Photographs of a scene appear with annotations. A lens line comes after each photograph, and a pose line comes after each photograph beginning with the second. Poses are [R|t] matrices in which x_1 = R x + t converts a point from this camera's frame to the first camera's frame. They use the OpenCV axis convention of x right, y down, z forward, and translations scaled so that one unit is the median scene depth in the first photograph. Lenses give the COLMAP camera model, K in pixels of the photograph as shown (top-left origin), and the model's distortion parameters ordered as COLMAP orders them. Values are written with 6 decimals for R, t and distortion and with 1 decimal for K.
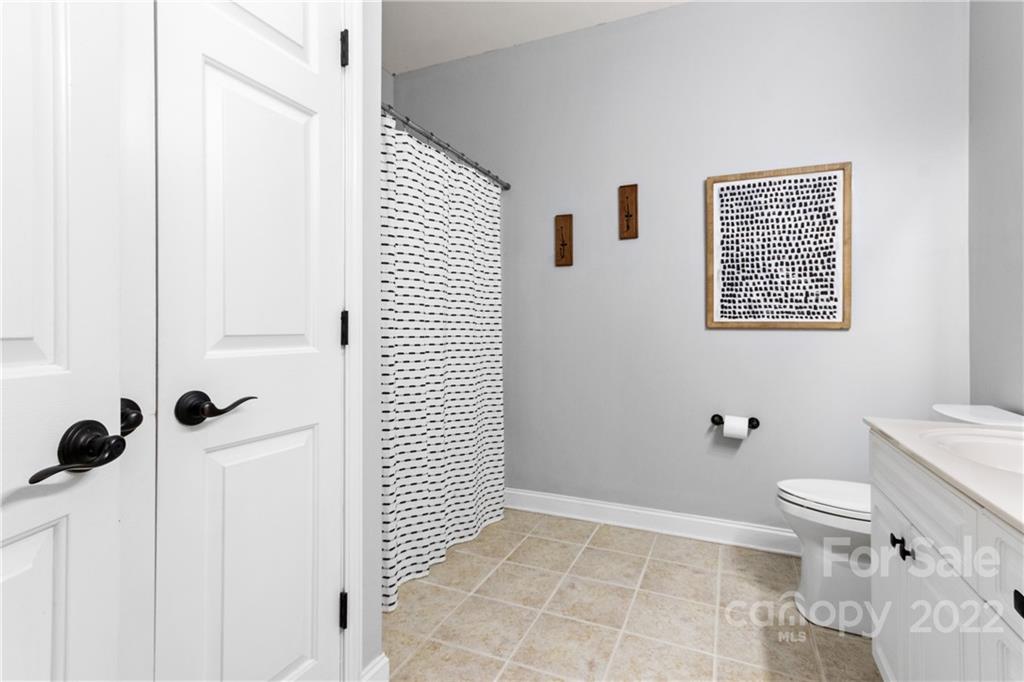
lens RADIAL K [[493.7, 0, 515.0], [0, 493.7, 336.3], [0, 0, 1]] dist [0.002594, 0.001703]
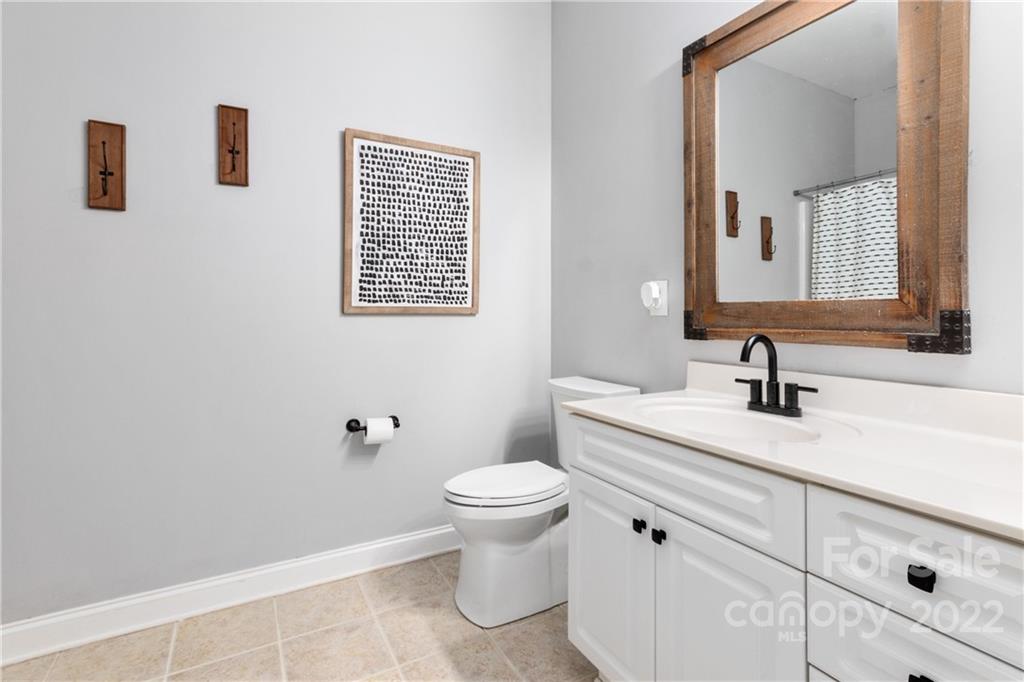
lens RADIAL K [[493.7, 0, 514.6], [0, 493.7, 309.2], [0, 0, 1]] dist [0.002594, 0.001703]
pose [[0.598886, 0.001617, 0.800832, -0.096161], [0.018918, 0.999690, -0.016165, -0.006725], [-0.800611, 0.024831, 0.598670, 0.311024]]
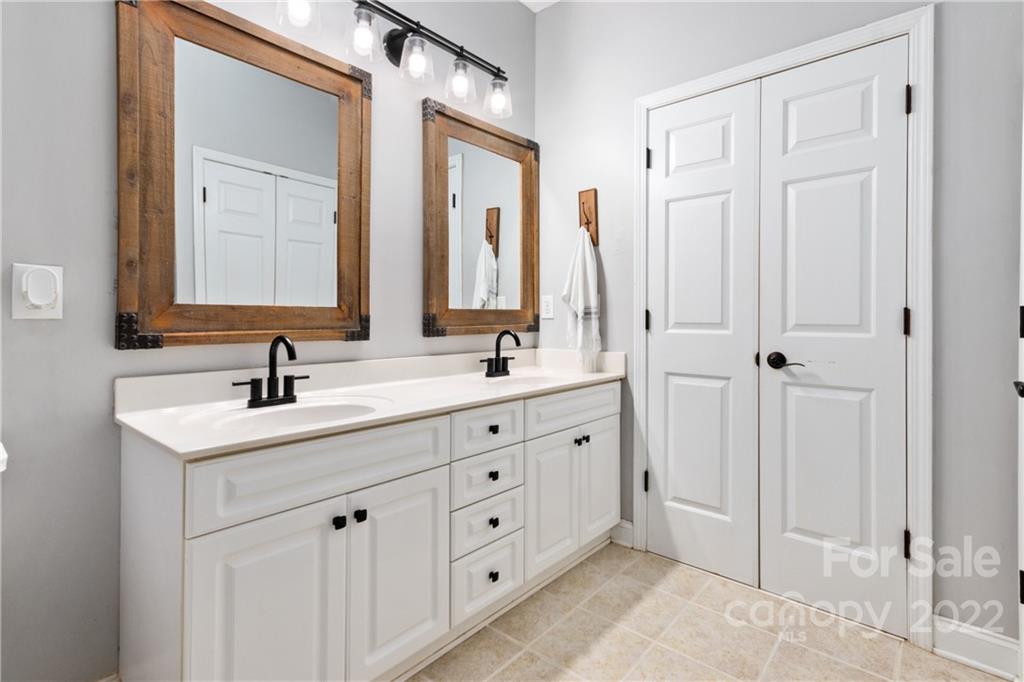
lens RADIAL K [[493.7, 0, 522.3], [0, 493.7, 314.2], [0, 0, 1]] dist [0.002594, 0.001703]
pose [[-0.959703, -0.008346, 0.280892, 0.041565], [-0.004616, 0.999892, 0.013937, -0.018607], [-0.280978, 0.012079, -0.959638, 0.907464]]
